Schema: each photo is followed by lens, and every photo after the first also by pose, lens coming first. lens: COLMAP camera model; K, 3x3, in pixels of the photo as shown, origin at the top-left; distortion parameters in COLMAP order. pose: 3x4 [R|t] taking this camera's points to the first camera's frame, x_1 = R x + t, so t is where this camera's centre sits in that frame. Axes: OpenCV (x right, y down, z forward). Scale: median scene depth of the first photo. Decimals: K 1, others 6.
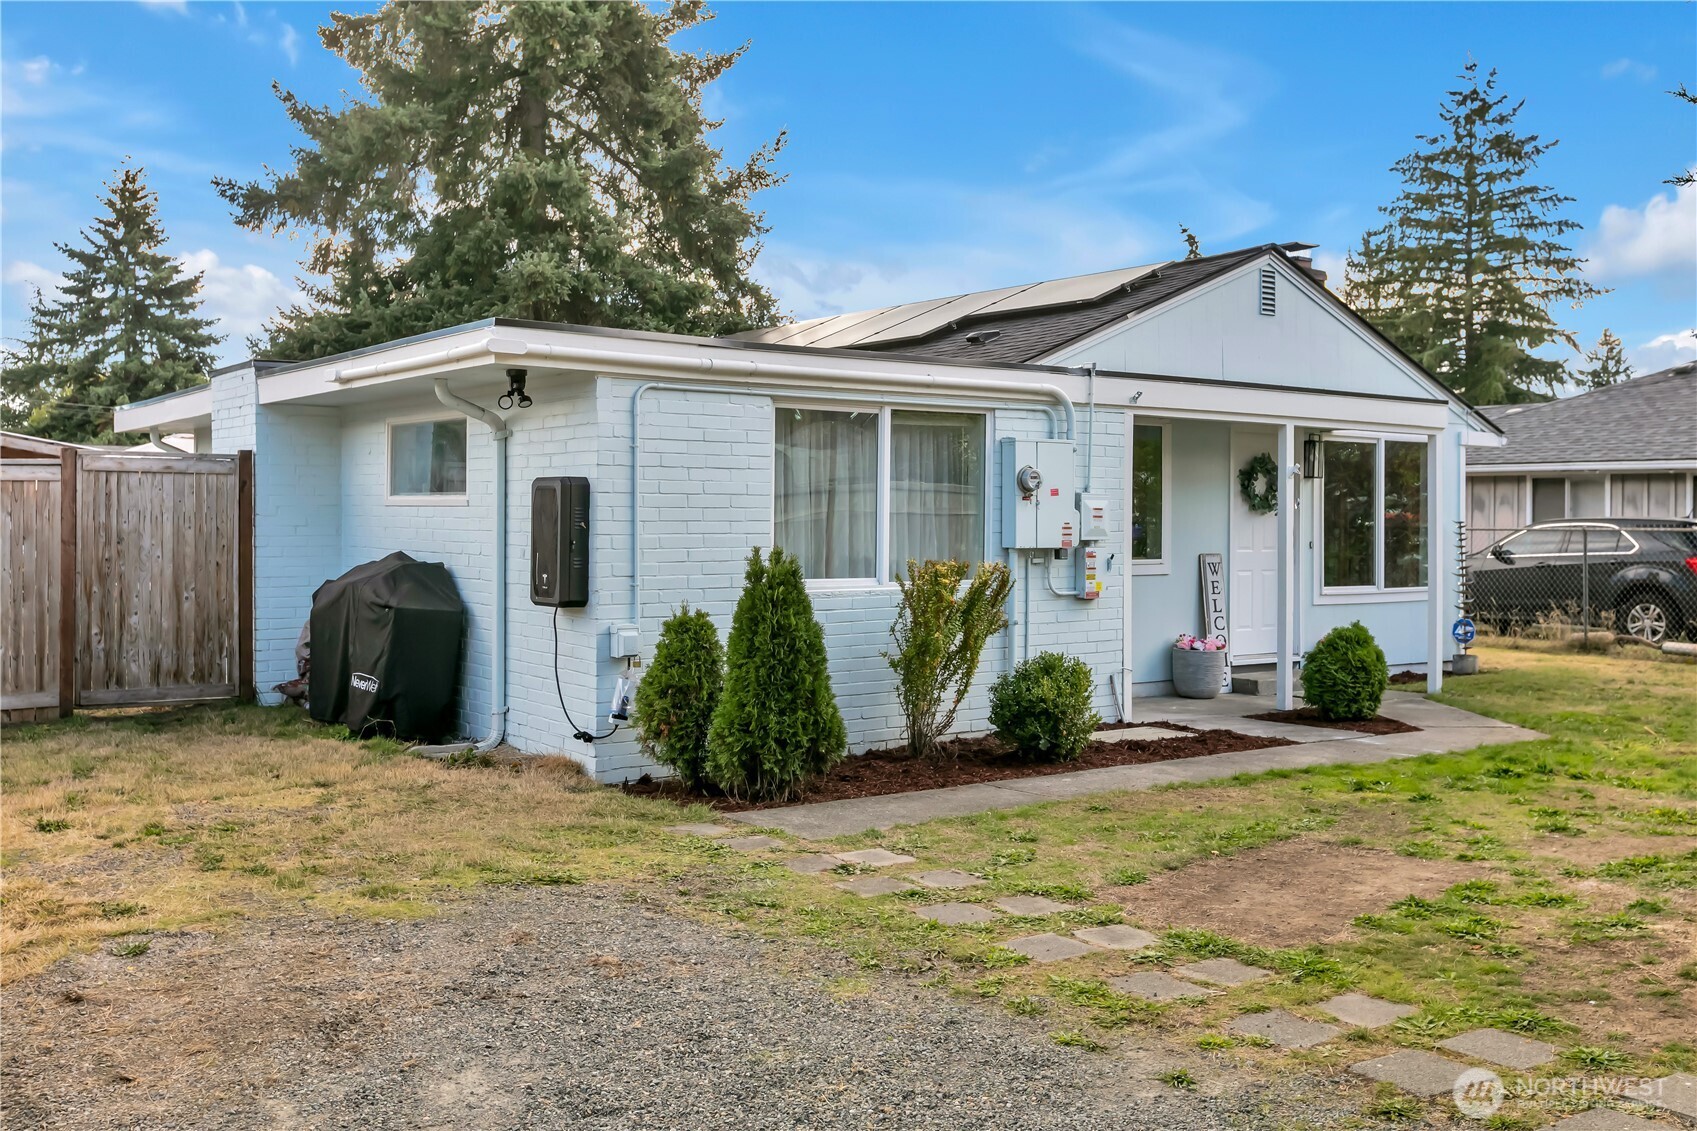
lens RADIAL K [[1688.7, 0, 847.7], [0, 1688.7, 512.4], [0, 0, 1]] dist [-0.013162, -0.023746]
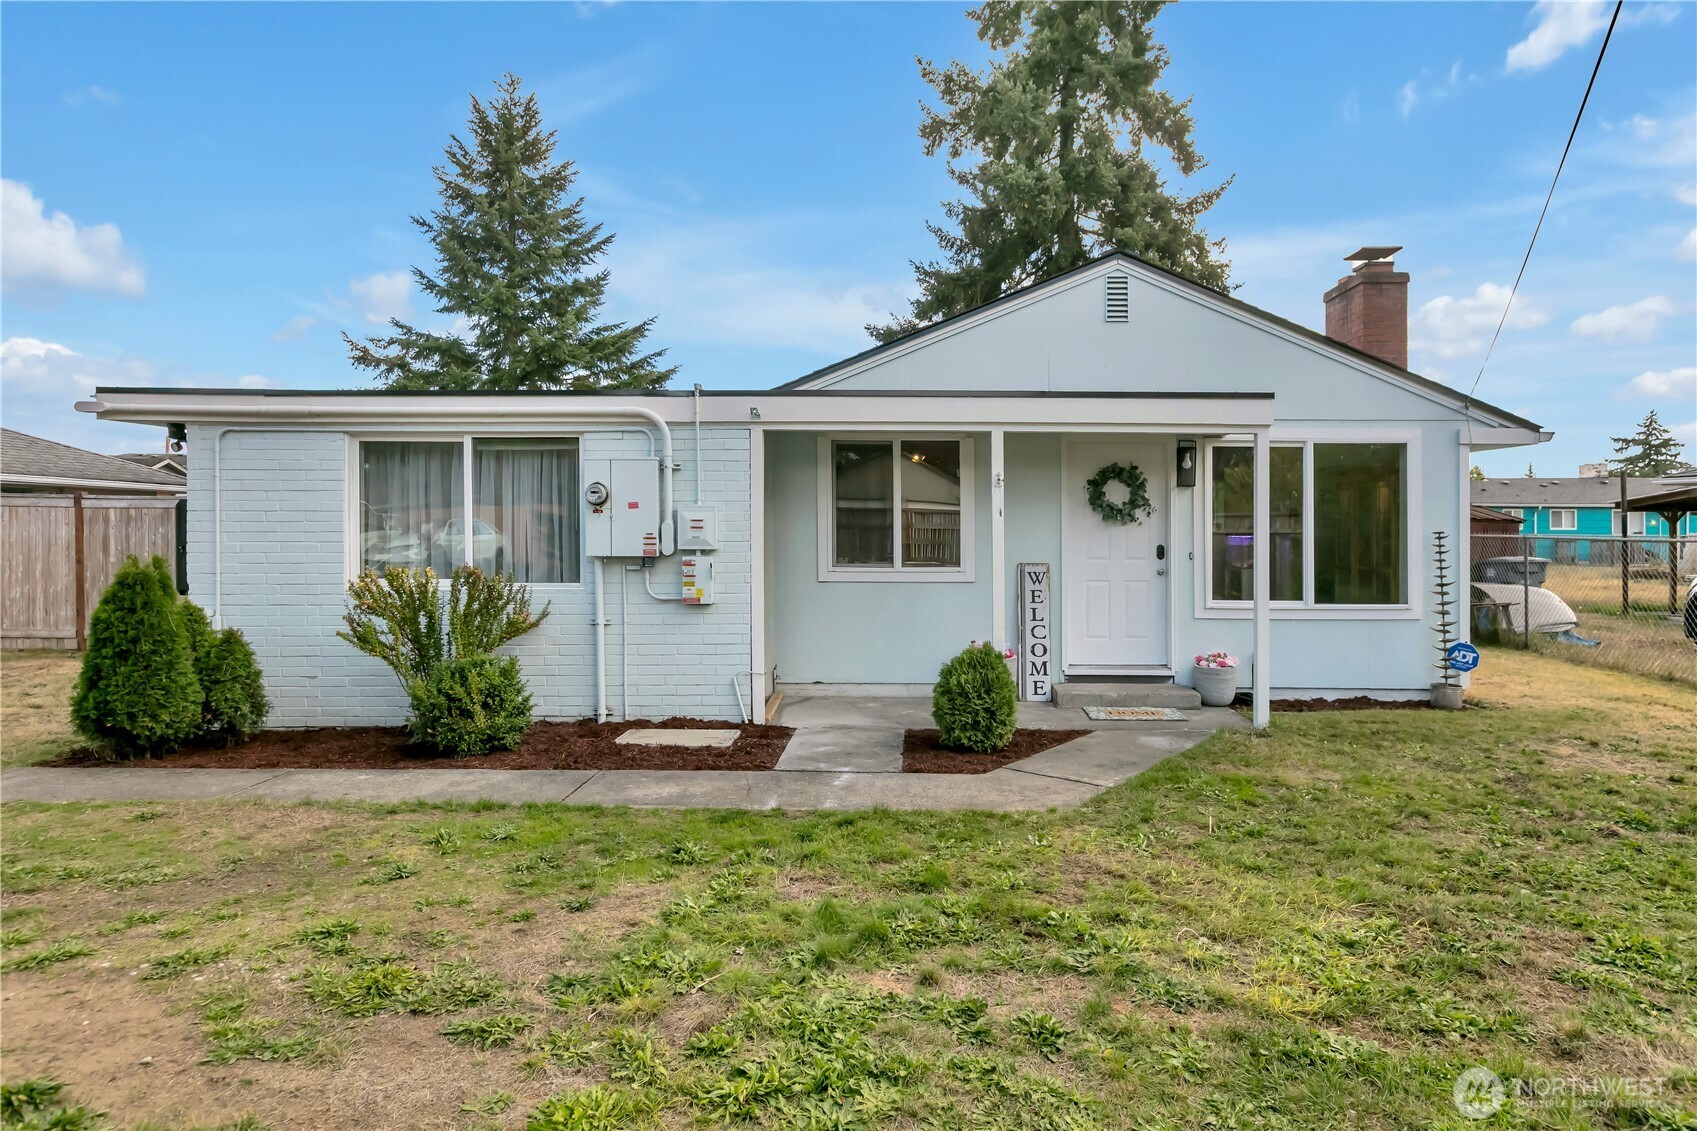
lens RADIAL K [[982.9, 0, 909.9], [0, 982.9, 535.5], [0, 0, 1]] dist [-0.000222, 0.000175]
pose [[0.786767, 0.004538, -0.617233, 0.628924], [0.003343, 0.999927, 0.011613, 0.000708], [0.617241, -0.011200, 0.786694, 0.584423]]
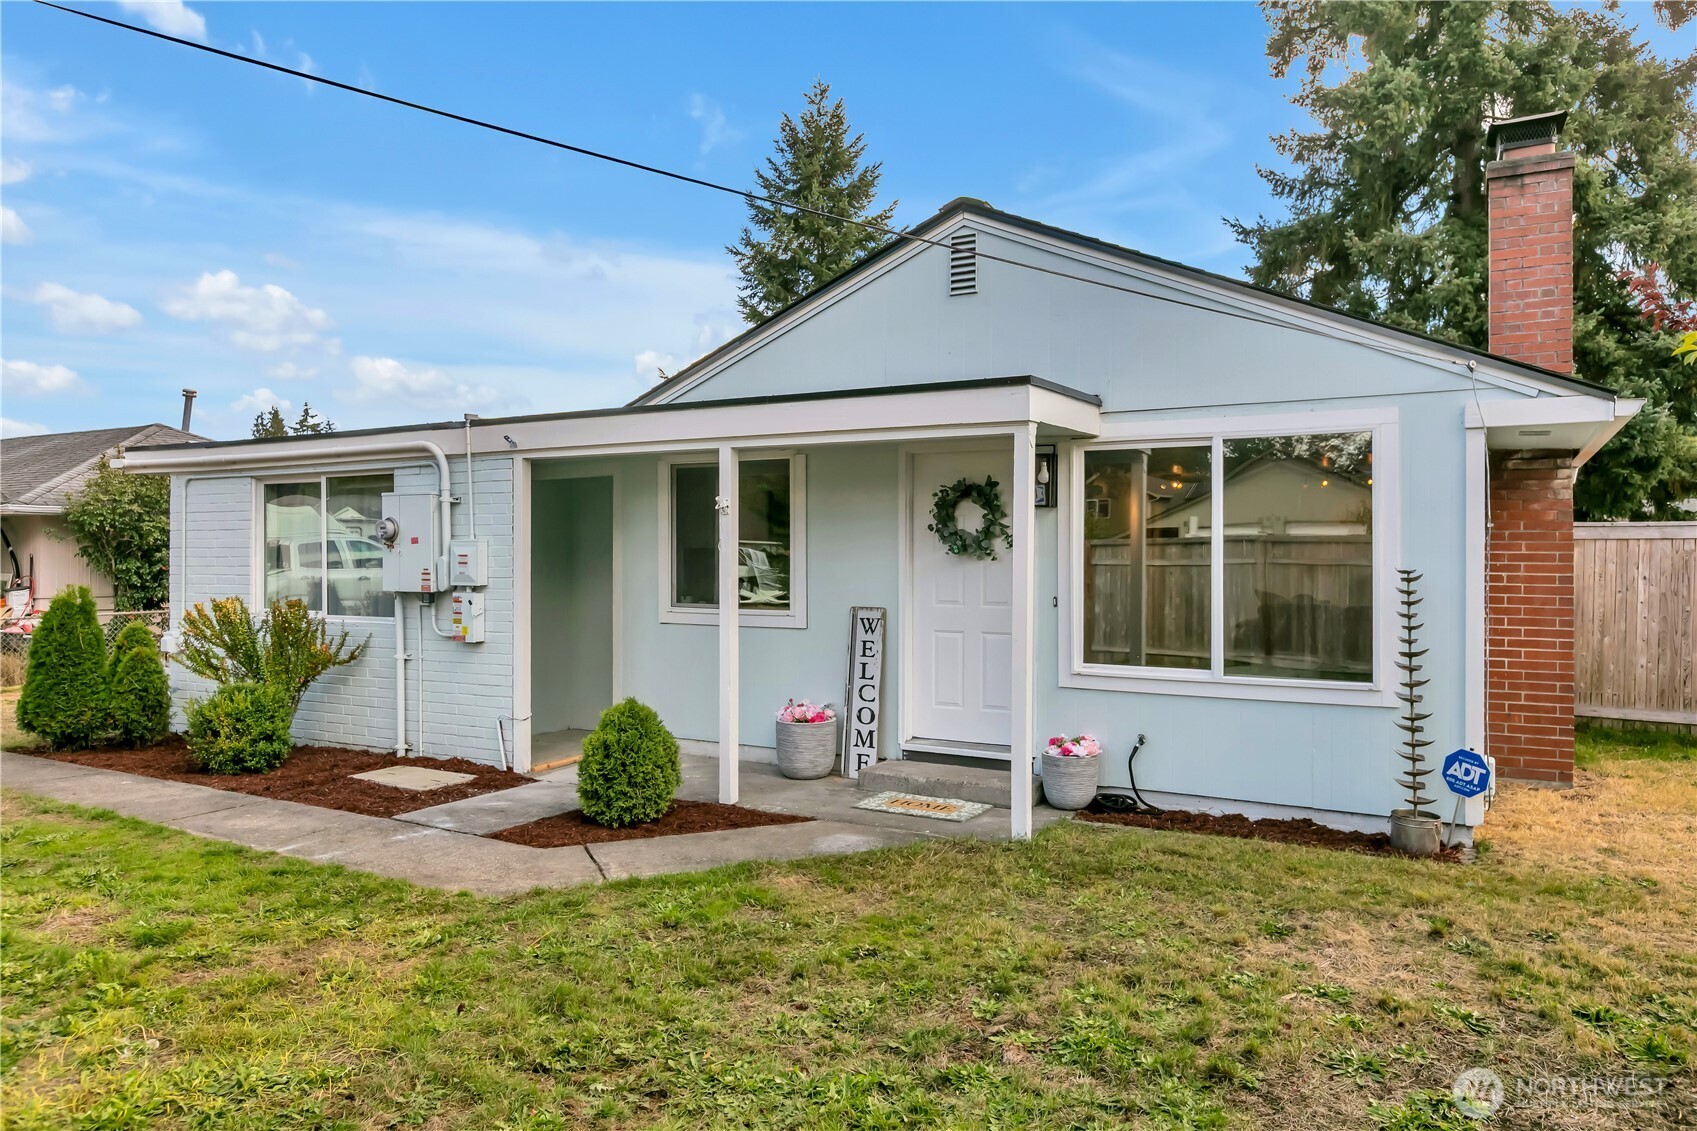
lens RADIAL K [[1143.7, 0, 848.5], [0, 1143.7, 565.5], [0, 0, 1]] dist [-0.005769, -0.002780]
pose [[0.376411, 0.004853, -0.926440, 0.872048], [0.005911, 0.999953, 0.007640, 0.000052], [0.926434, -0.008351, 0.376364, 0.941069]]
